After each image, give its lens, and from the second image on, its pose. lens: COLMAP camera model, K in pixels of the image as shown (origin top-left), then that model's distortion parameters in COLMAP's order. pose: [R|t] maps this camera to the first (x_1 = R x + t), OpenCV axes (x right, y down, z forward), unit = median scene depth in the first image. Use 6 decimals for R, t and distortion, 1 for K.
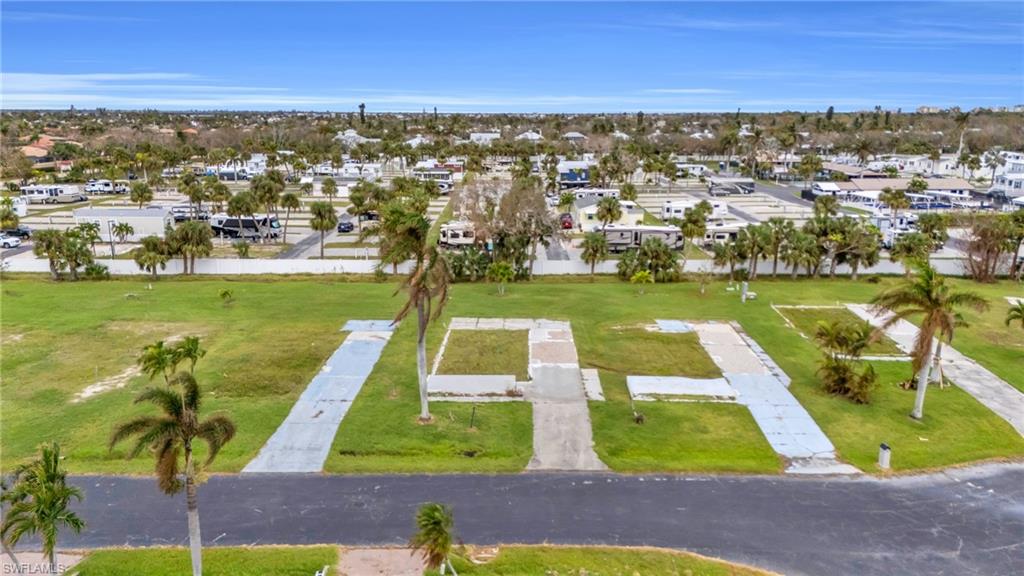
lens RADIAL K [[750.8, 0, 512.0], [0, 750.8, 288.0], [0, 0, 1]] dist [0.082610, -0.086481]
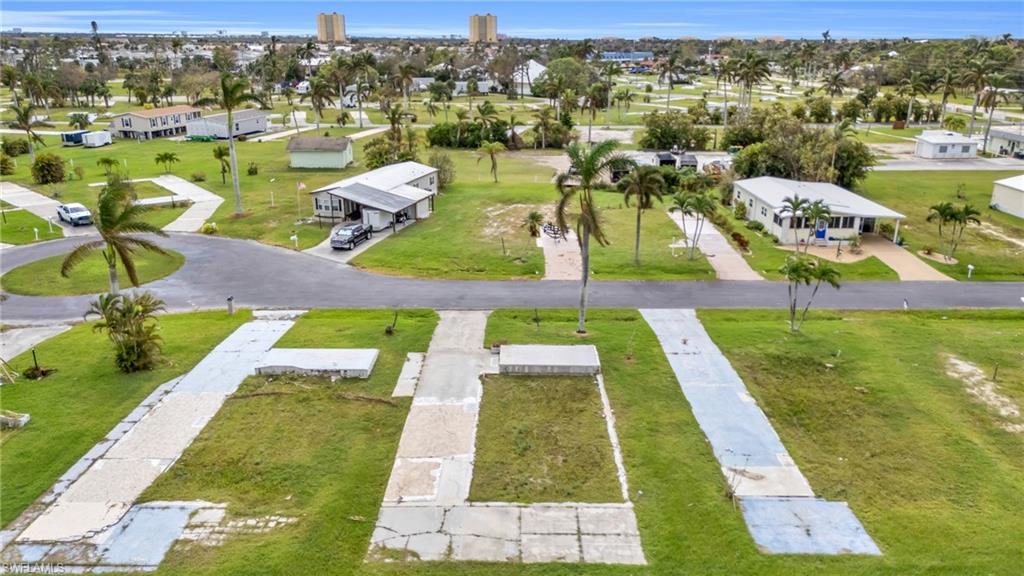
lens RADIAL K [[750.8, 0, 512.0], [0, 750.8, 288.0], [0, 0, 1]] dist [0.082610, -0.086481]
pose [[-0.999962, -0.001818, -0.008483, -0.002999], [-0.005989, 0.852138, 0.523283, -0.399305], [0.006278, 0.523314, -0.852117, 1.646842]]
